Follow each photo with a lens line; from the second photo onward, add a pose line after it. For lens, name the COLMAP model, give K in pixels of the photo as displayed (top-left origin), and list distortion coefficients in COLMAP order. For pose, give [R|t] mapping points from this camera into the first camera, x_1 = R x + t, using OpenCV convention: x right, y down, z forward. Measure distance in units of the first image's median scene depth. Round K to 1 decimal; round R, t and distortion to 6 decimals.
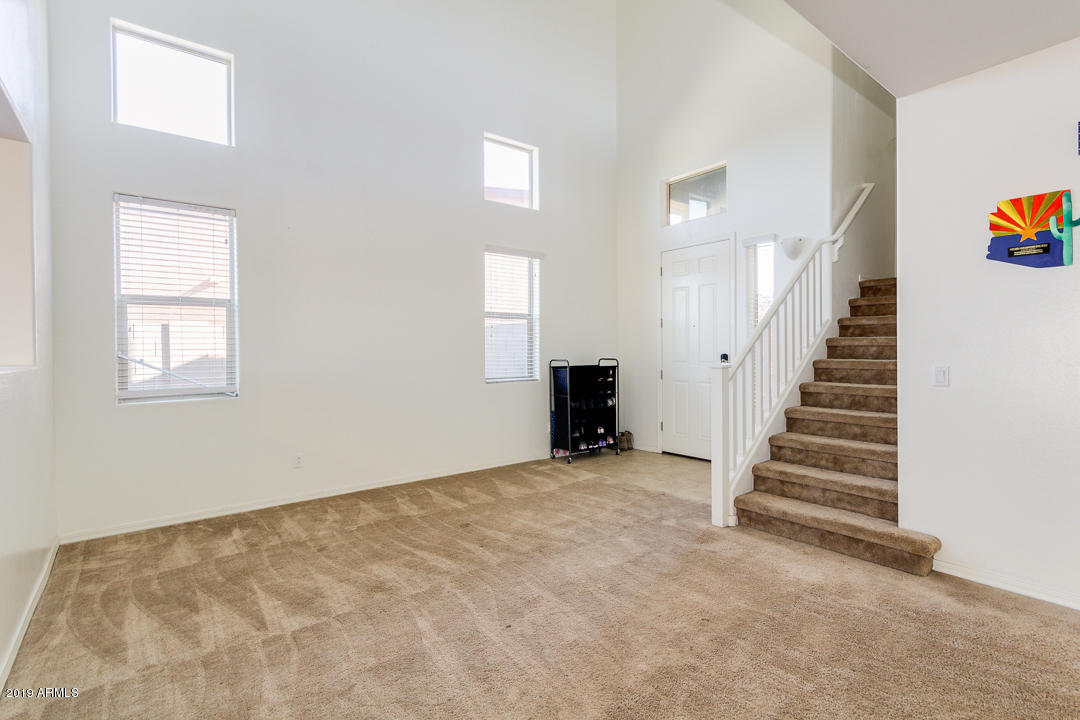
lens RADIAL K [[514.5, 0, 540.0], [0, 514.5, 360.0], [0, 0, 1]] dist [-0.002627, -0.000142]
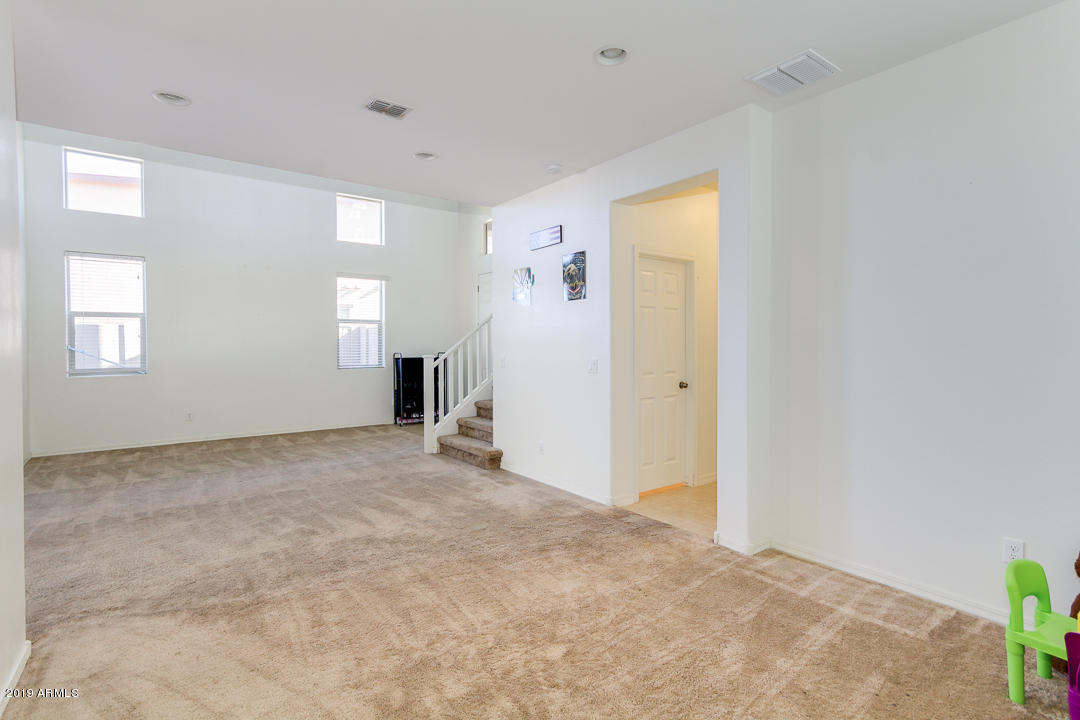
lens RADIAL K [[521.6, 0, 540.0], [0, 521.6, 360.0], [0, 0, 1]] dist [0.003110, 0.001044]
pose [[0.999756, 0.006258, -0.021177, 0.652778], [-0.006064, 0.999939, 0.009196, 0.004324], [0.021234, -0.009066, 0.999733, -0.583848]]
